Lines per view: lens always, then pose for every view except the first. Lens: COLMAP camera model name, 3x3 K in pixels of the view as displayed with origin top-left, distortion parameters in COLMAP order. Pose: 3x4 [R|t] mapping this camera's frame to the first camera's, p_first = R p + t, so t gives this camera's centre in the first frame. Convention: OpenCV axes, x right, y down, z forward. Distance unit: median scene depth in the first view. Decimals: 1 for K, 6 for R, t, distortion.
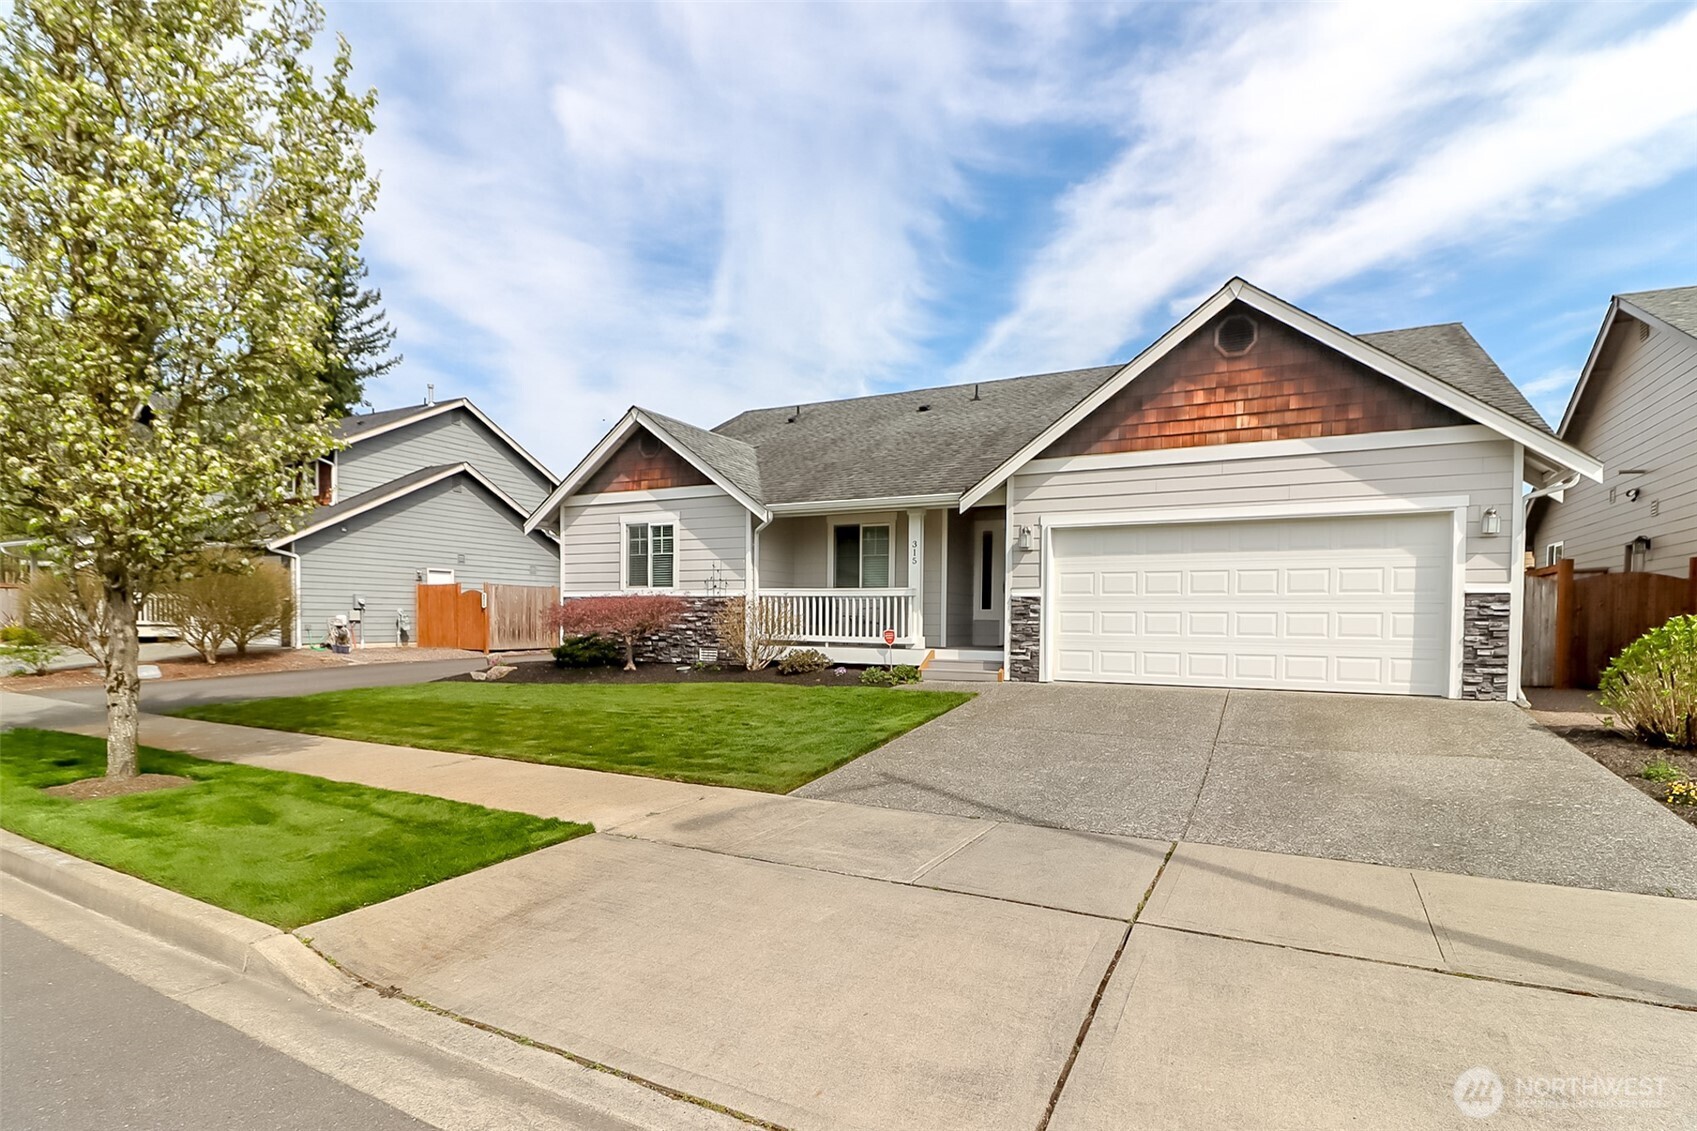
lens RADIAL K [[835.5, 0, 812.1], [0, 835.5, 644.2], [0, 0, 1]] dist [-0.001540, -0.000714]
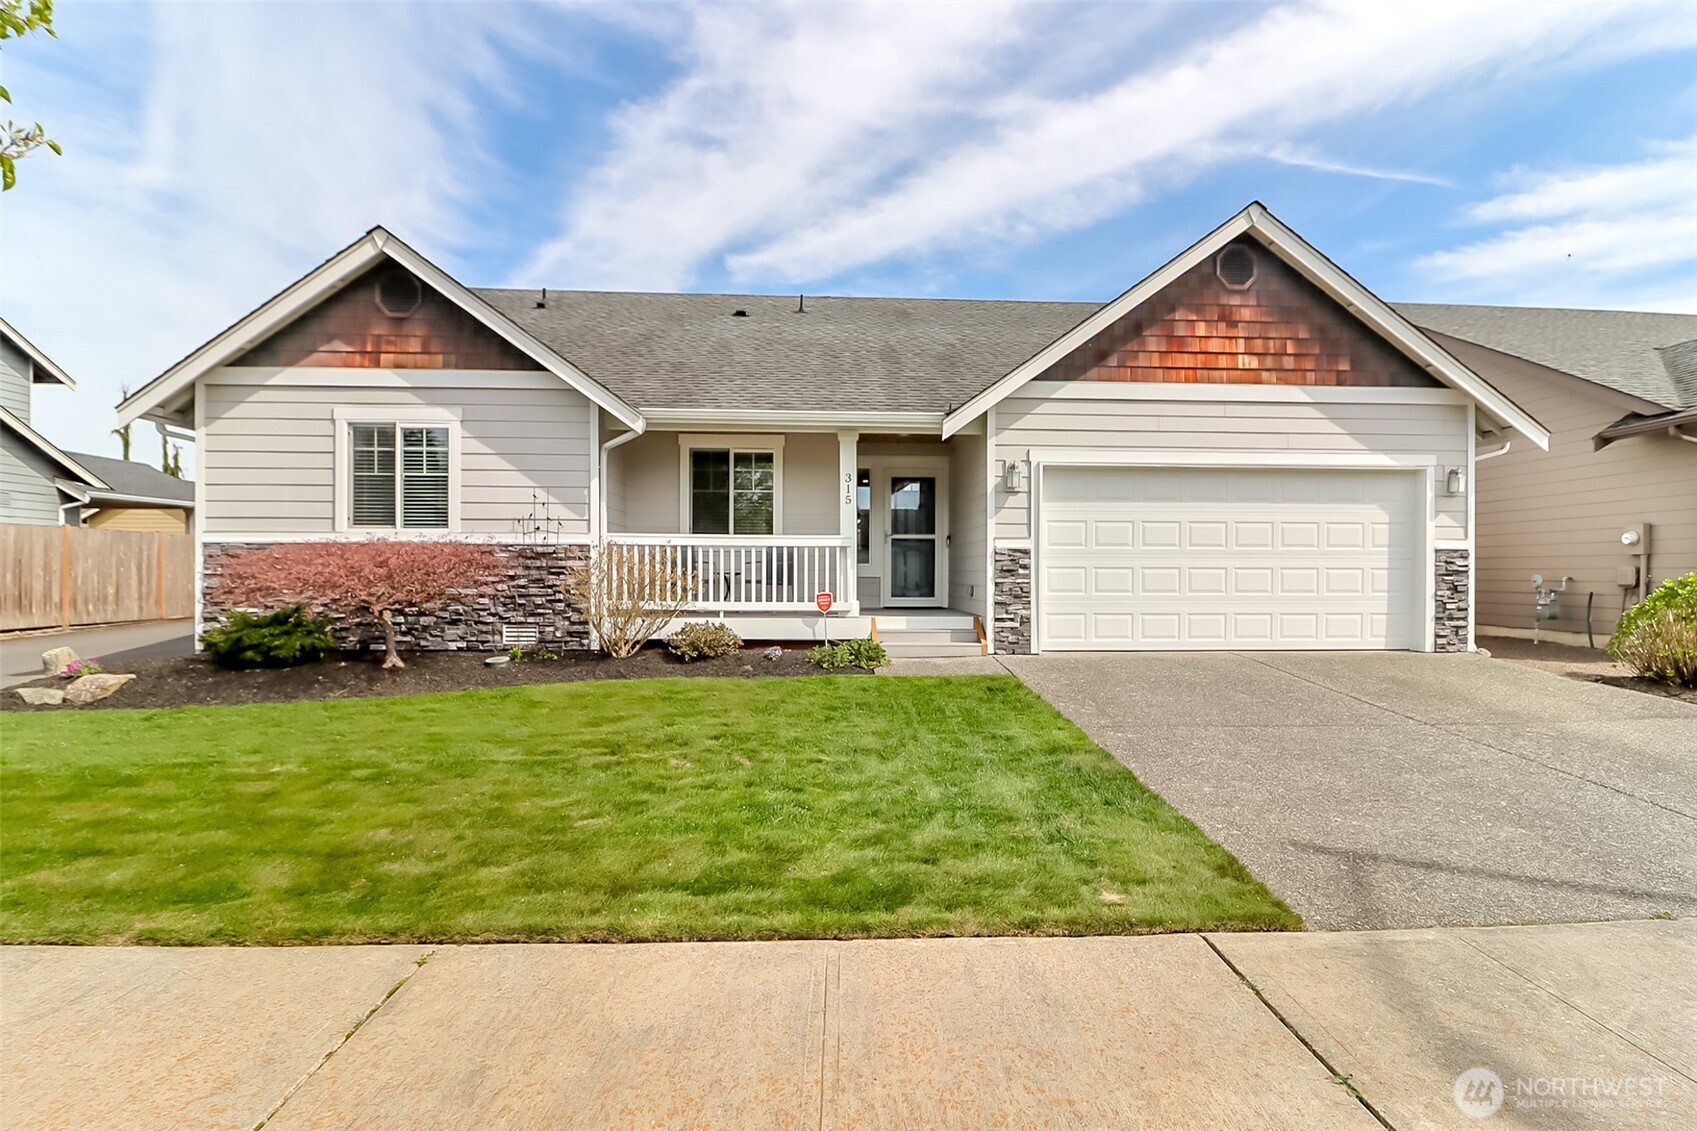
lens RADIAL K [[875.3, 0, 852.7], [0, 875.3, 572.1], [0, 0, 1]] dist [-0.001992, -0.000628]
pose [[0.851275, -0.011015, 0.524604, -0.289028], [0.020417, 0.999718, -0.012140, -0.024744], [-0.524322, 0.021046, 0.851260, 0.327394]]
